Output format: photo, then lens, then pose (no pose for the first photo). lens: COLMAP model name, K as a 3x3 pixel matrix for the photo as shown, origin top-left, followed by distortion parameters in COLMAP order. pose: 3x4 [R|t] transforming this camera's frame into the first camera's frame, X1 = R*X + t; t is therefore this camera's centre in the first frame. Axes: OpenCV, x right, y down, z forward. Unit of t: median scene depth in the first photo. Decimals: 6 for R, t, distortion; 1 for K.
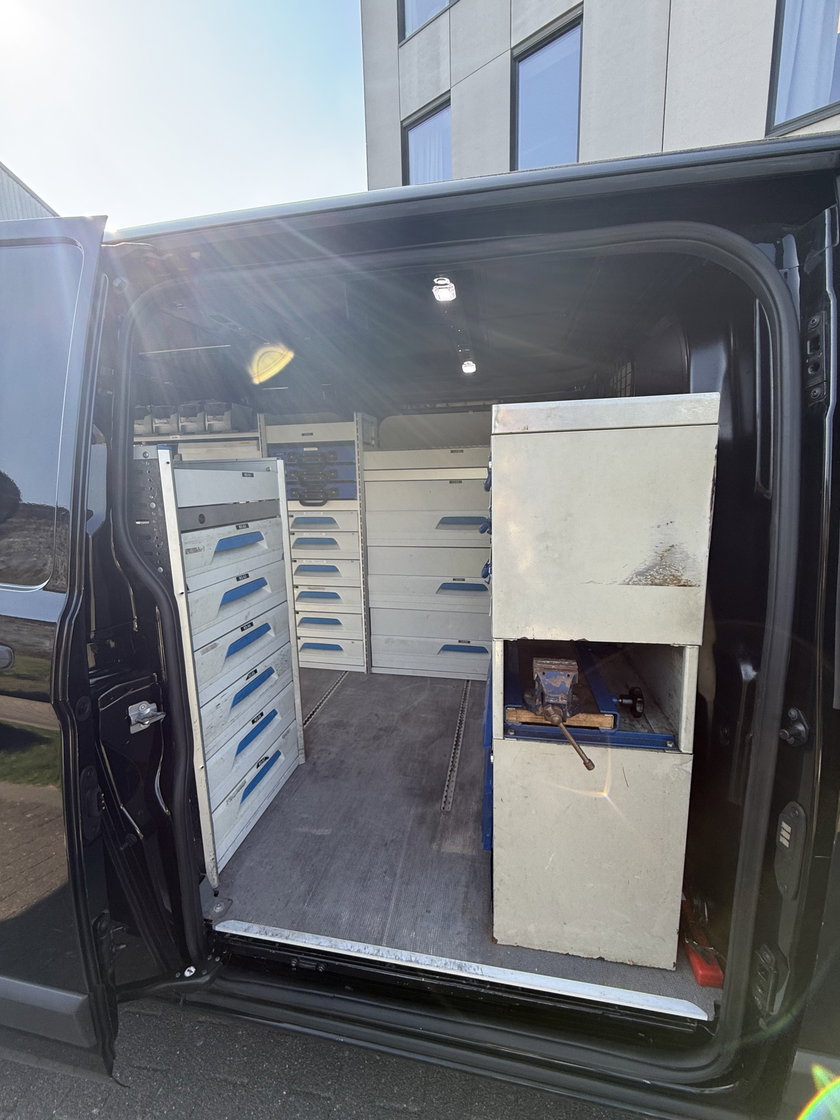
lens RADIAL K [[452.5, 0, 417.9], [0, 452.5, 552.7], [0, 0, 1]] dist [-0.010626, 0.001175]
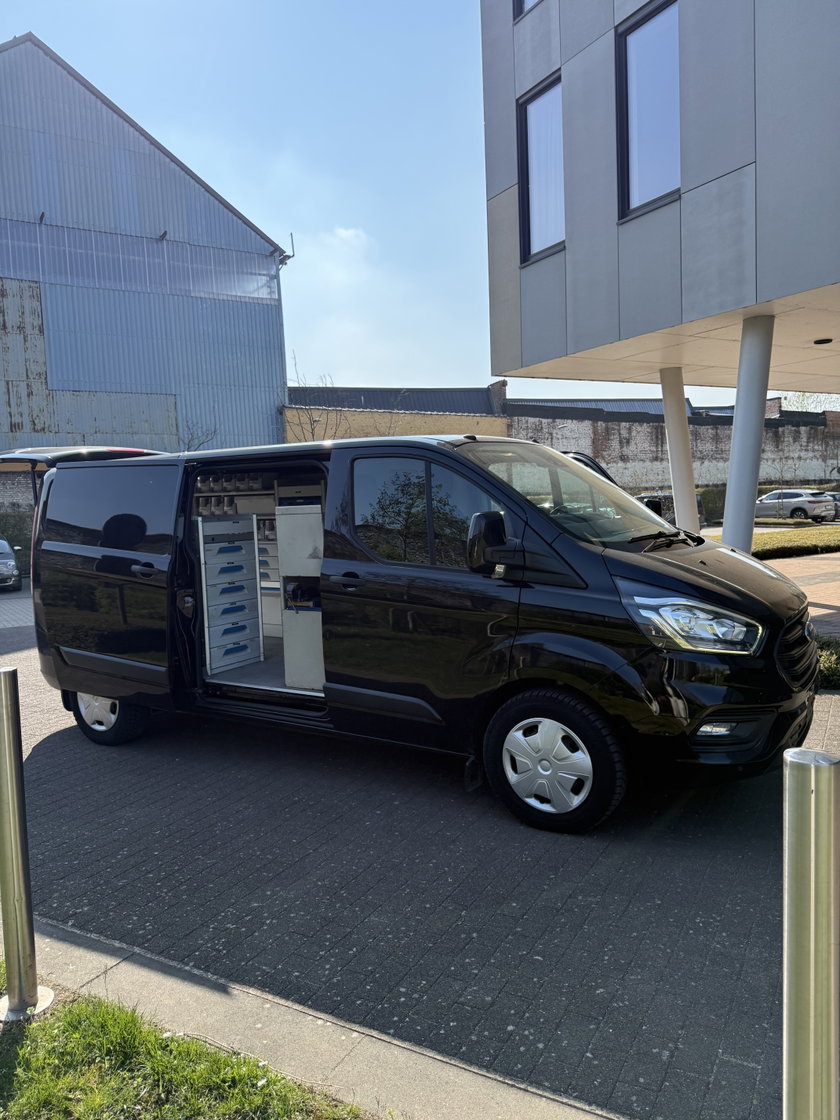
lens RADIAL K [[811.7, 0, 419.8], [0, 811.7, 563.6], [0, 0, 1]] dist [0.022181, -0.024741]
pose [[0.929211, 0.016715, -0.369171, 2.154901], [-0.042363, 0.997209, -0.061478, 0.275326], [0.367113, 0.072765, 0.927326, -2.671489]]
